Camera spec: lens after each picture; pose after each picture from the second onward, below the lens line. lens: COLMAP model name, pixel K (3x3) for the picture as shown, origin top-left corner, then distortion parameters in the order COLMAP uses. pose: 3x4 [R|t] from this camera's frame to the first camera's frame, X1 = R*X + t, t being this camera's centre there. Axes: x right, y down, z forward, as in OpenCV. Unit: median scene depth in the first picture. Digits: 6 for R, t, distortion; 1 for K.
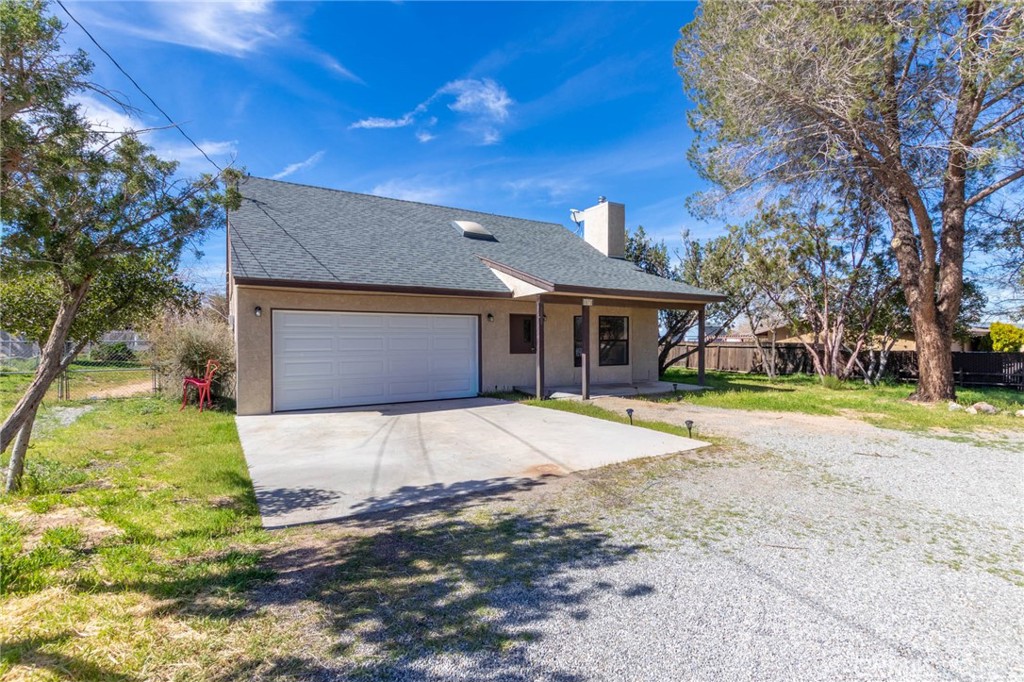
lens RADIAL K [[468.8, 0, 515.8], [0, 468.8, 334.0], [0, 0, 1]] dist [0.008740, -0.005687]
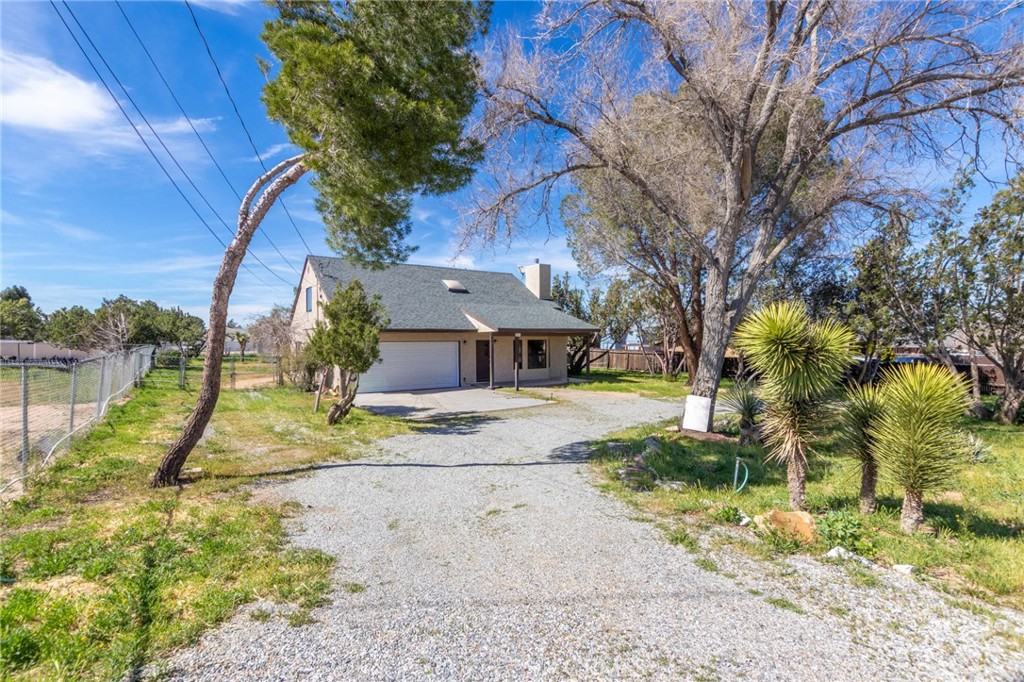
lens RADIAL K [[468.8, 0, 515.8], [0, 468.8, 343.5], [0, 0, 1]] dist [0.008740, -0.005687]
pose [[0.997951, -0.001057, 0.063972, 0.030566], [-0.000546, 0.999687, 0.025024, -0.096355], [-0.063979, -0.025008, 0.997638, -1.014100]]
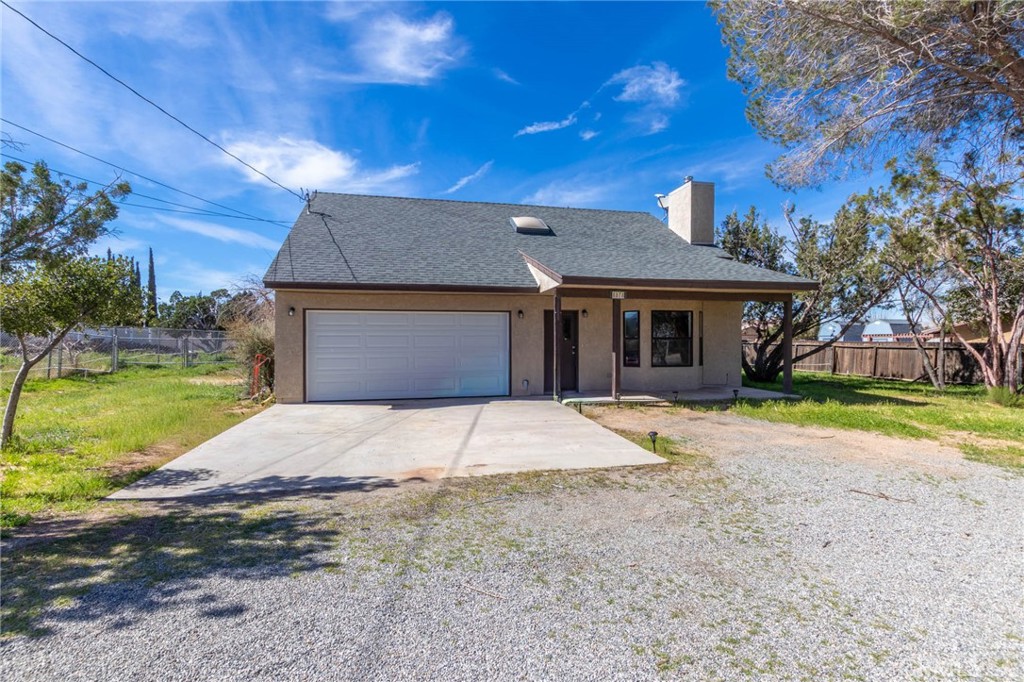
lens RADIAL K [[468.8, 0, 519.1], [0, 468.8, 352.3], [0, 0, 1]] dist [0.008740, -0.005687]
pose [[0.947776, 0.010008, -0.318779, 0.308730], [0.002396, 0.999256, 0.038493, 0.006844], [0.318927, -0.037246, 0.947047, 0.101857]]
